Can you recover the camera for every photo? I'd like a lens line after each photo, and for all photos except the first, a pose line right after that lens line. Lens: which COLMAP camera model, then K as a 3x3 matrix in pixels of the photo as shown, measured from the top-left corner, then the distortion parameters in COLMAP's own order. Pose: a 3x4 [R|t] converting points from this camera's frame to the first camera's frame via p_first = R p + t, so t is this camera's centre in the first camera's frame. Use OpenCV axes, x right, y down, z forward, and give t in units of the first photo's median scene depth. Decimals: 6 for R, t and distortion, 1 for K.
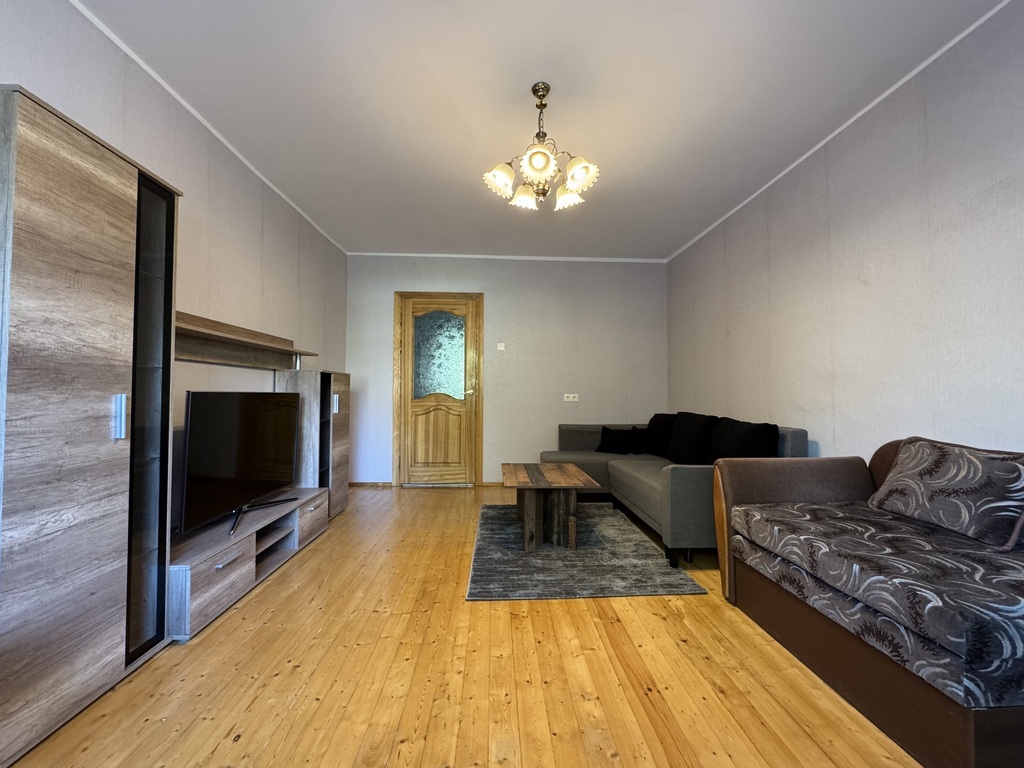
lens RADIAL K [[410.2, 0, 512.1], [0, 410.2, 382.9], [0, 0, 1]] dist [-0.005186, 0.000732]
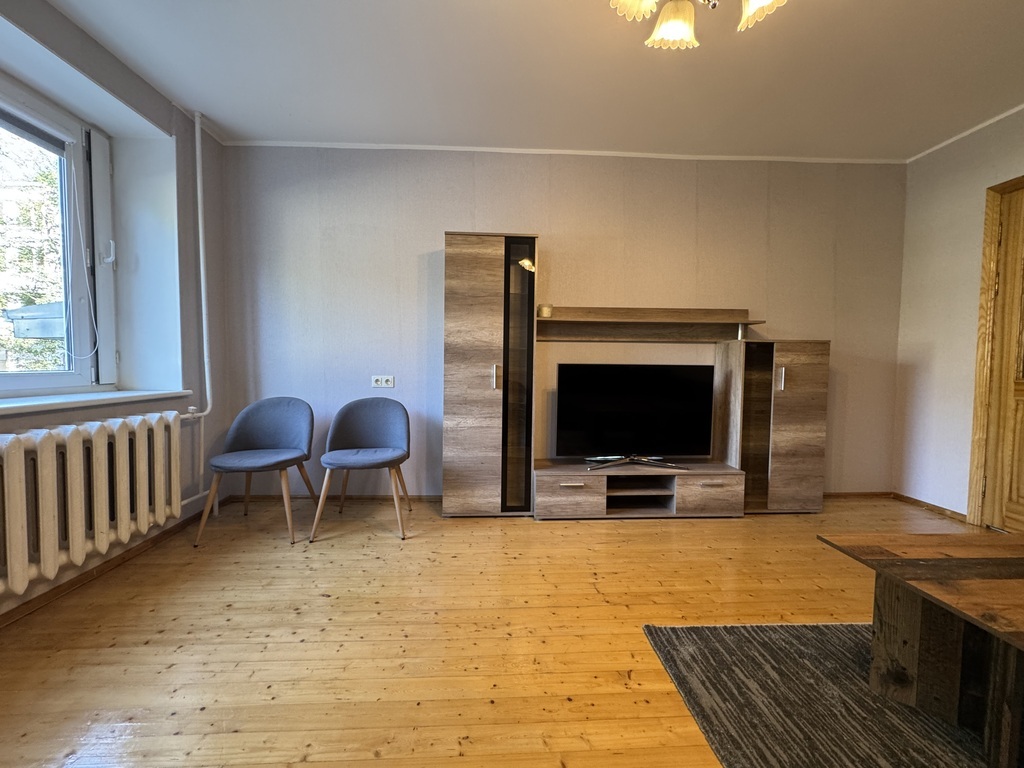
lens RADIAL K [[410.2, 0, 510.6], [0, 410.2, 382.7], [0, 0, 1]] dist [-0.005186, 0.000732]
pose [[0.006258, 0.042775, -0.999065, 0.660370], [0.019294, 0.998894, 0.042889, 0.022205], [0.999794, -0.019544, 0.005426, 0.760305]]
